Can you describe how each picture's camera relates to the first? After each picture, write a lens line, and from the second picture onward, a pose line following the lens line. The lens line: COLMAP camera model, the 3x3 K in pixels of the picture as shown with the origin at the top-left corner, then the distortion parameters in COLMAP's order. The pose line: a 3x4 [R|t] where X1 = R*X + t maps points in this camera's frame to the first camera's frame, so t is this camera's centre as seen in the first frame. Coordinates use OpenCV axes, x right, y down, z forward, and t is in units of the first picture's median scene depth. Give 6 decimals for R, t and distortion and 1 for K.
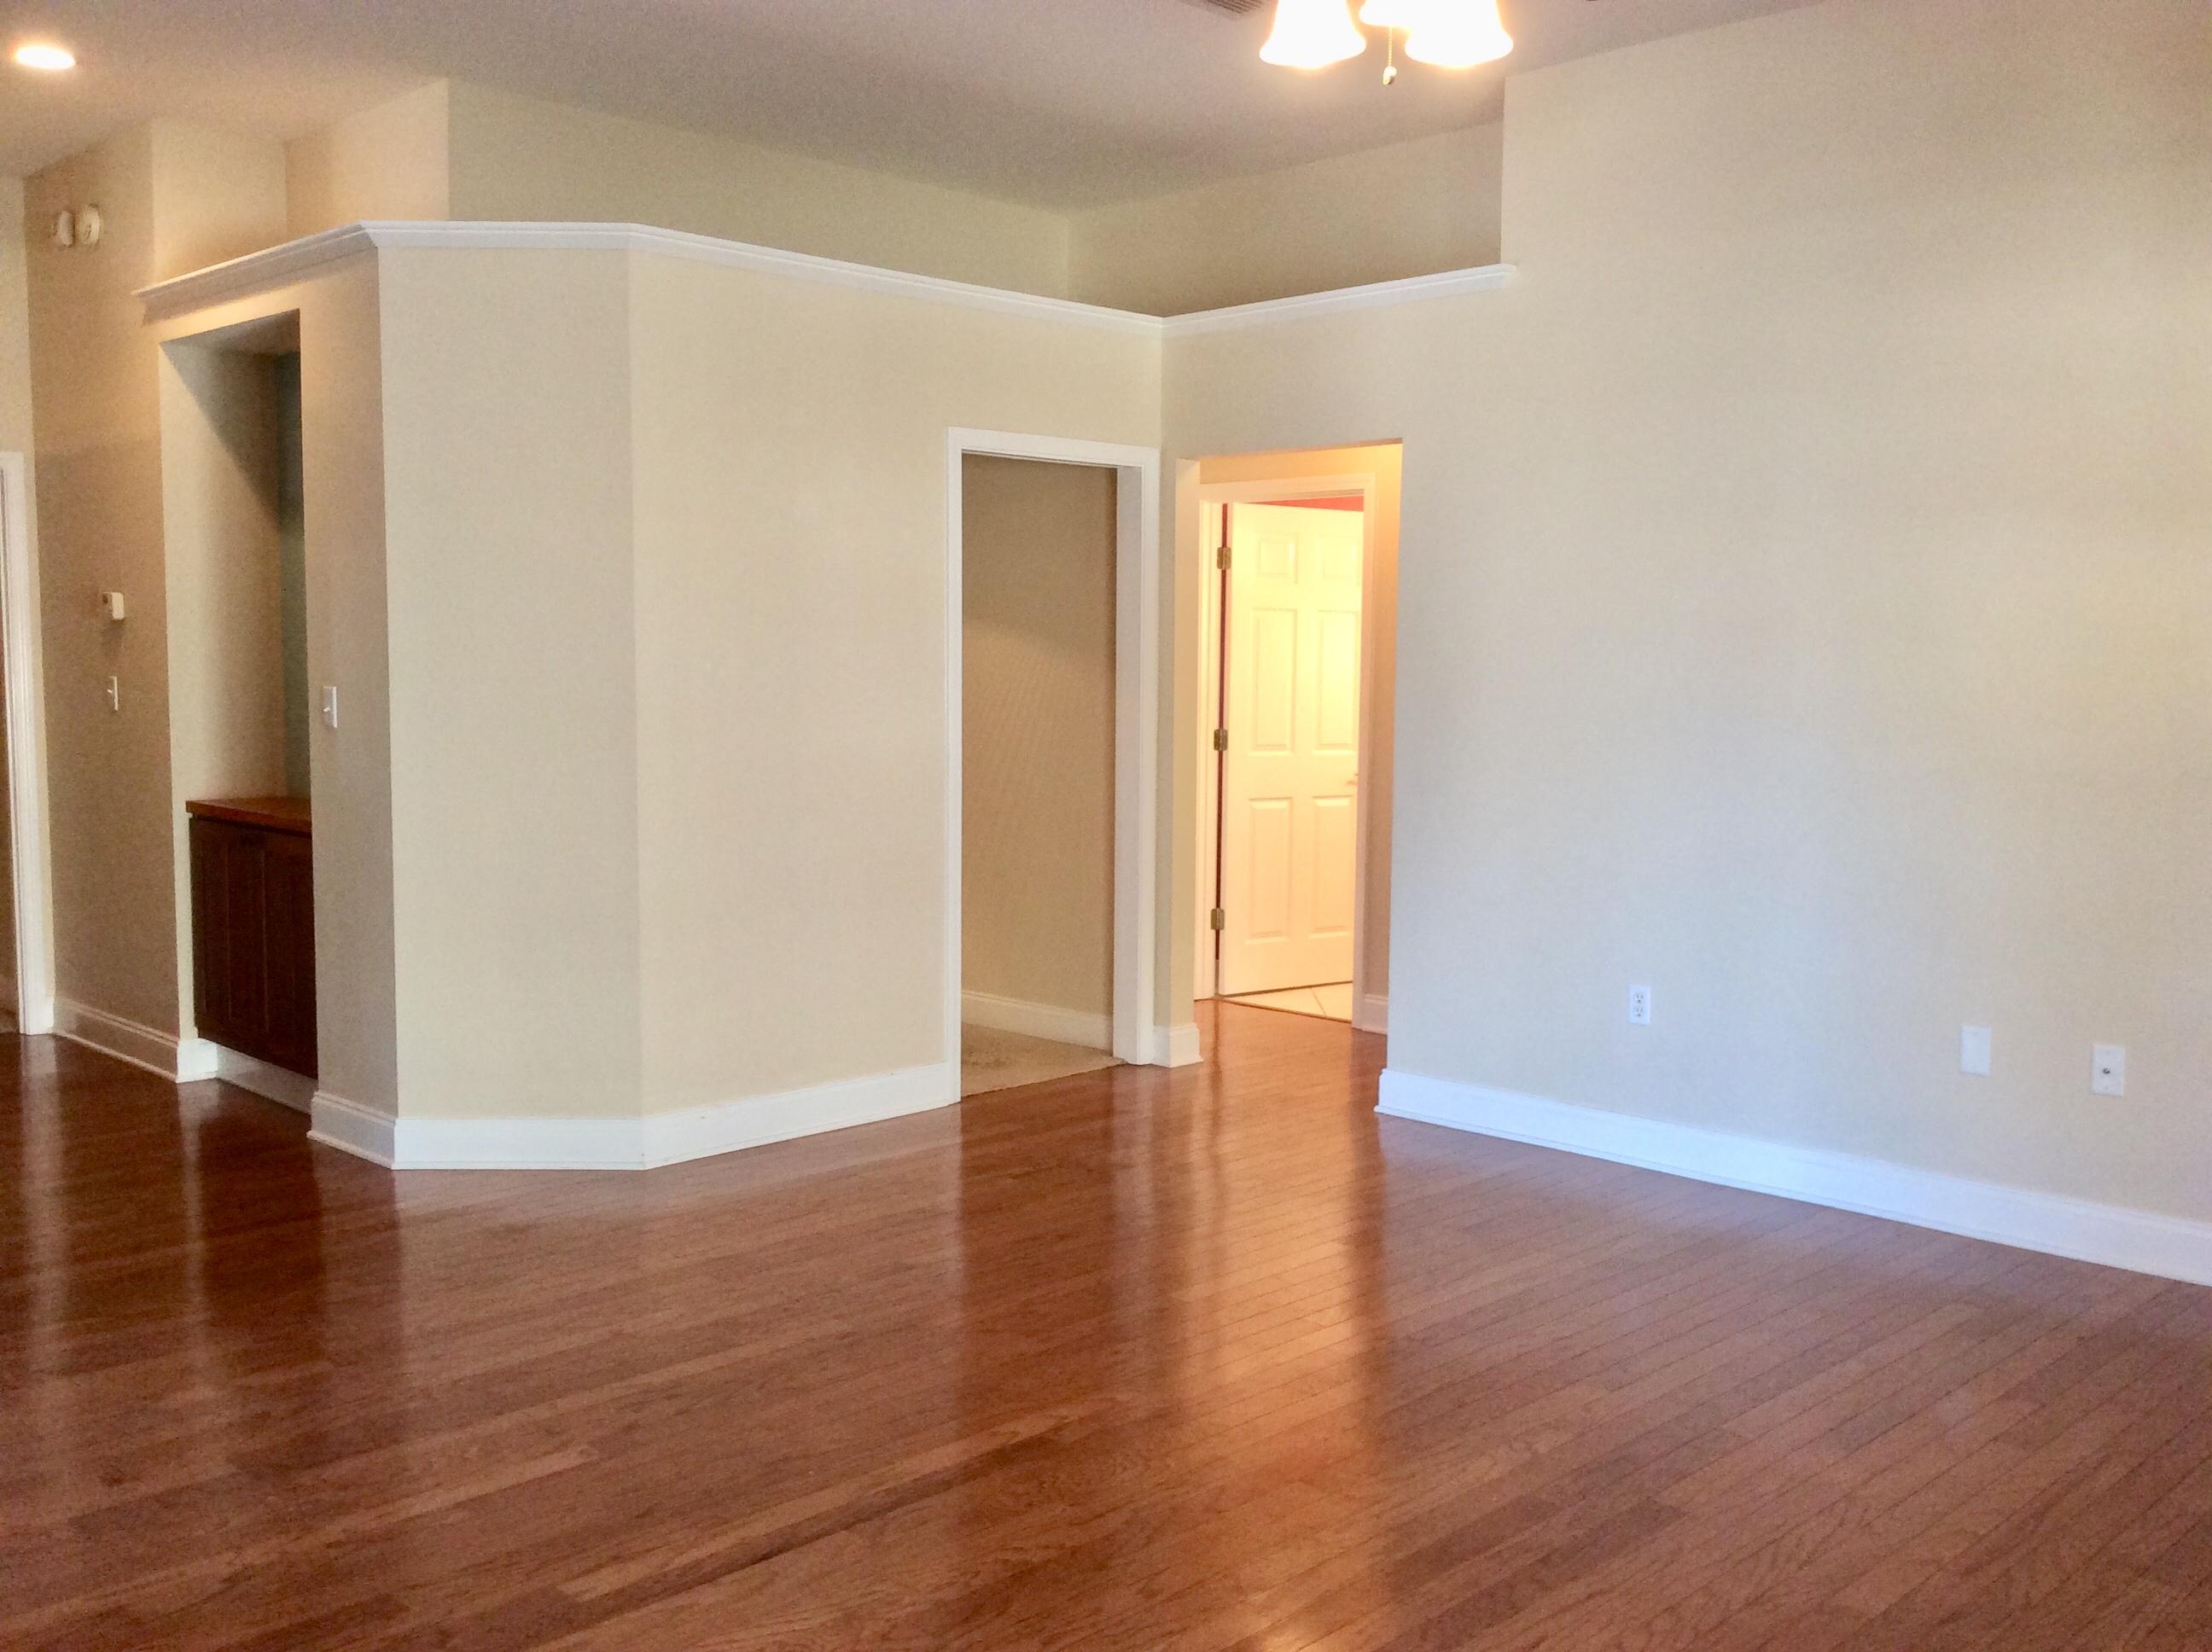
lens RADIAL K [[2016.6, 0, 1131.9], [0, 2016.6, 829.4], [0, 0, 1]] dist [0.126958, -0.243224]
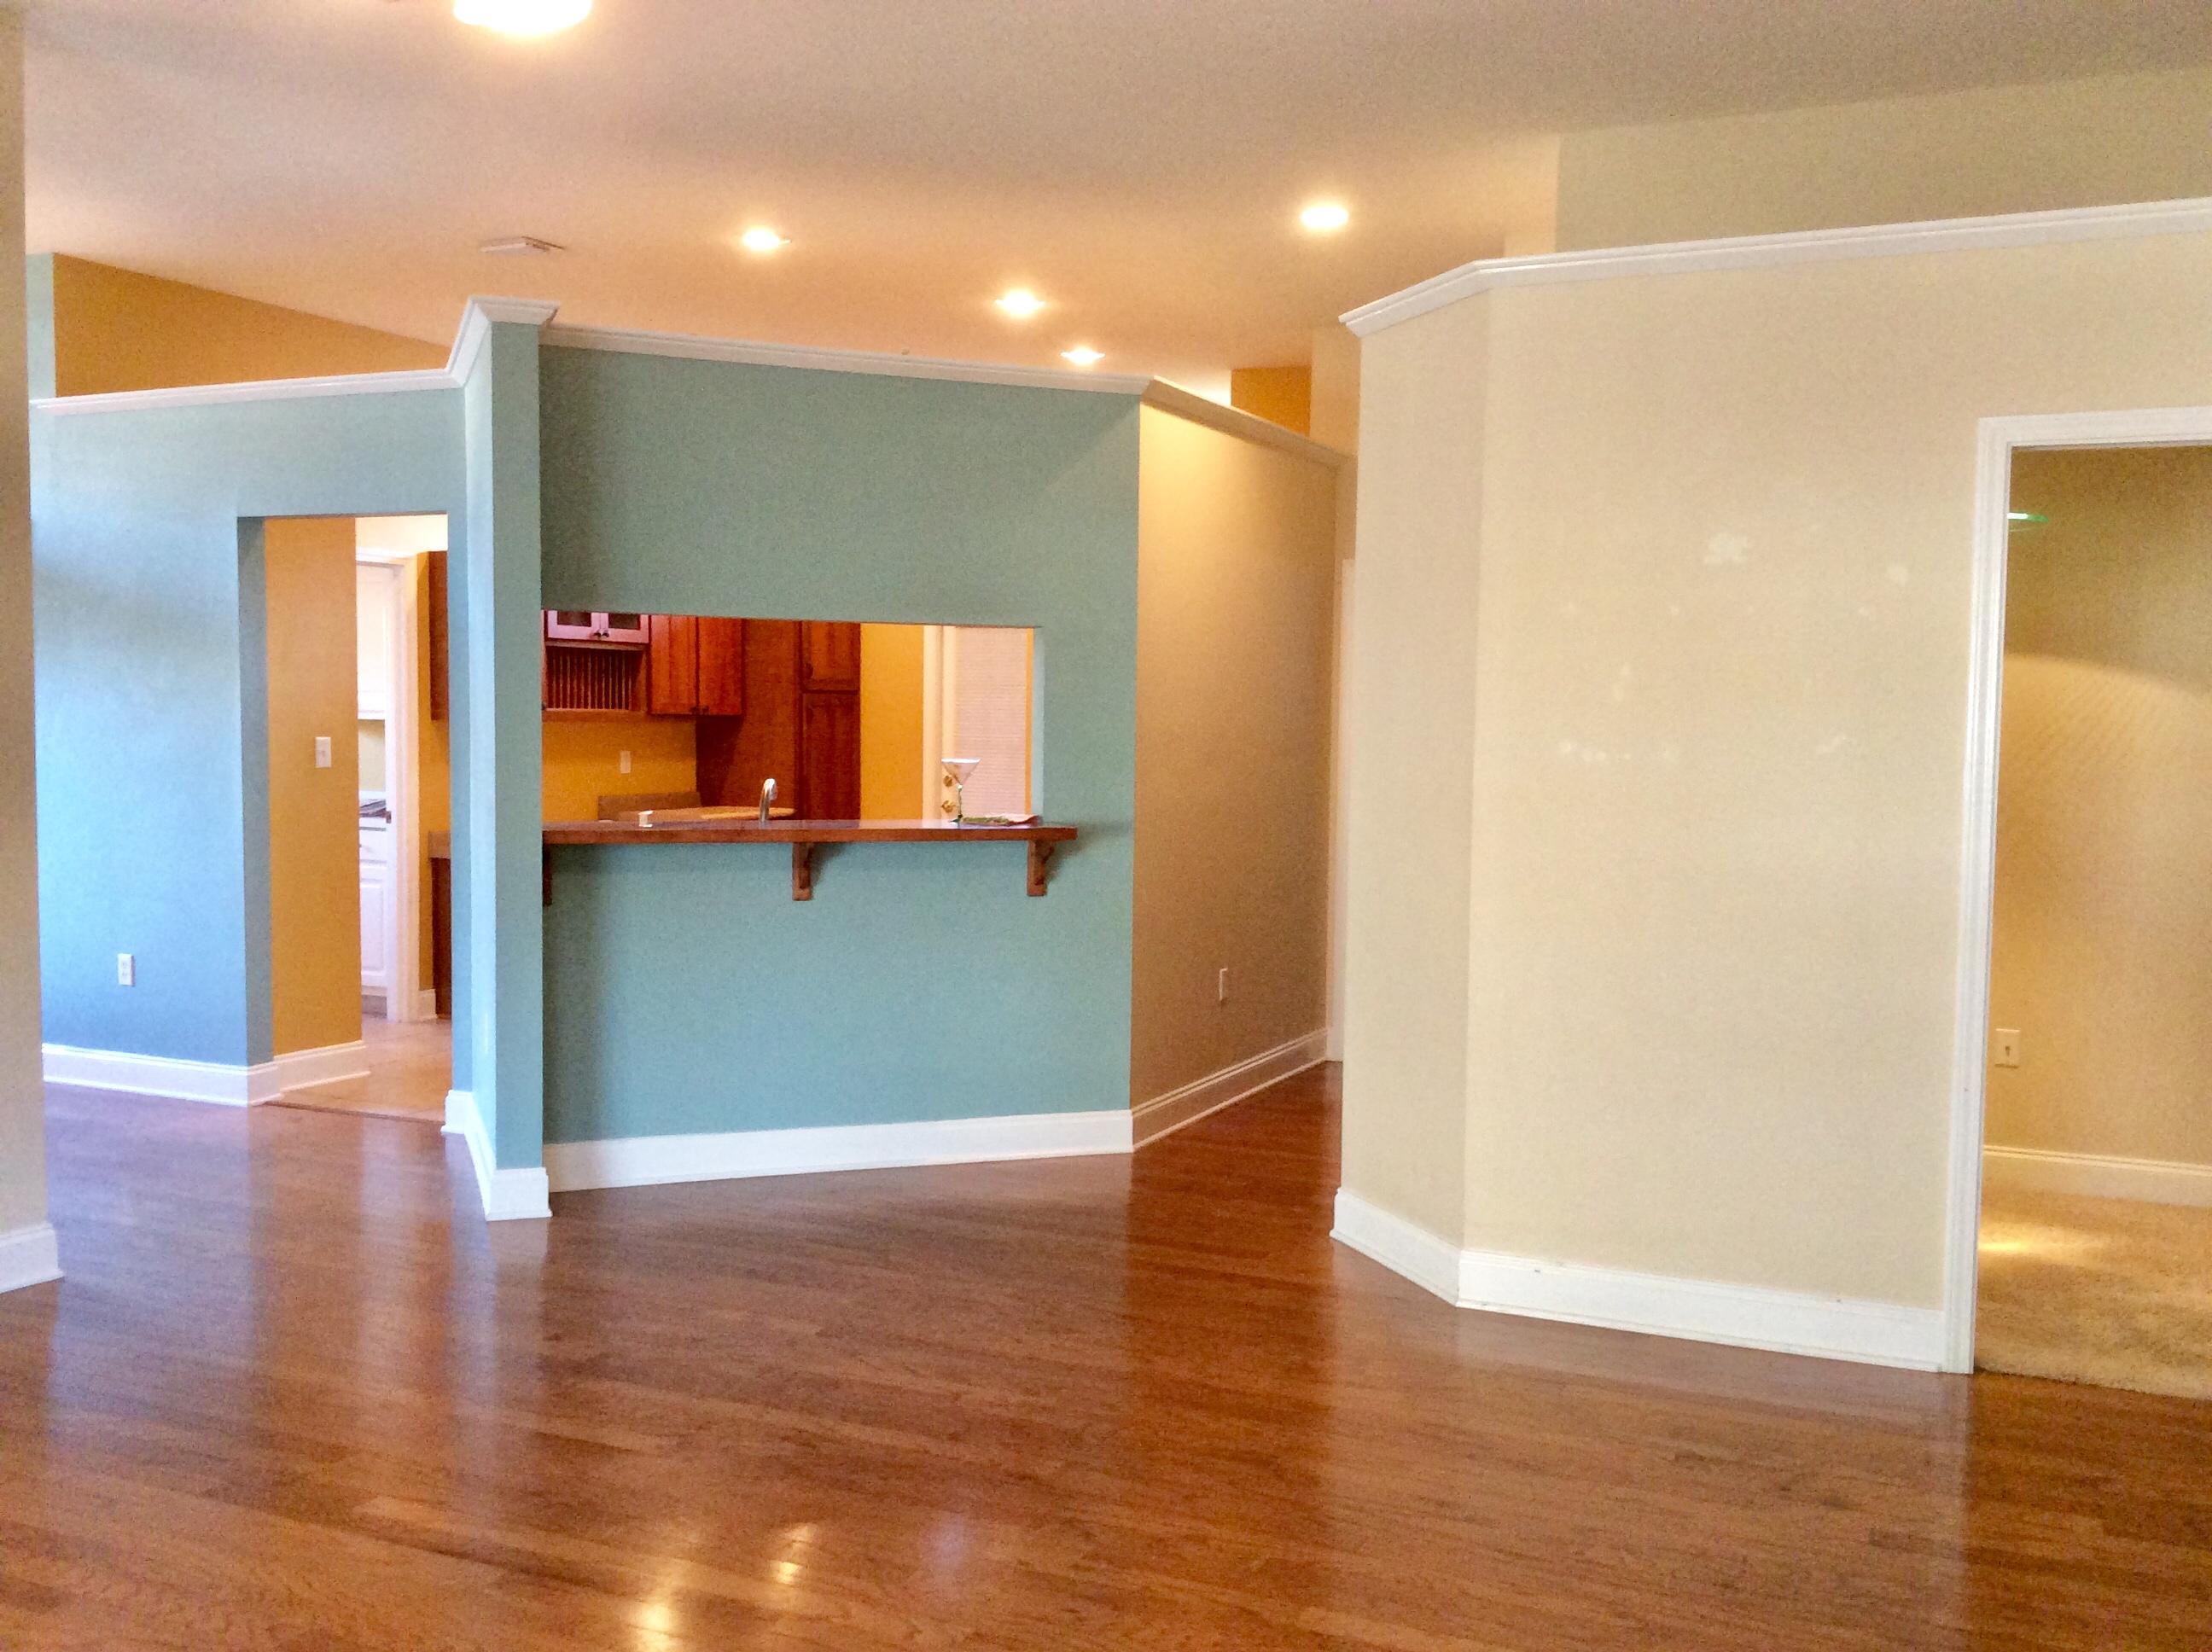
lens RADIAL K [[2016.6, 0, 1131.9], [0, 2016.6, 829.4], [0, 0, 1]] dist [0.126958, -0.243224]
pose [[0.331962, 0.047079, -0.942117, 0.548623], [-0.090048, 0.995774, 0.018031, -0.045668], [0.938985, 0.078850, 0.334798, 0.547240]]
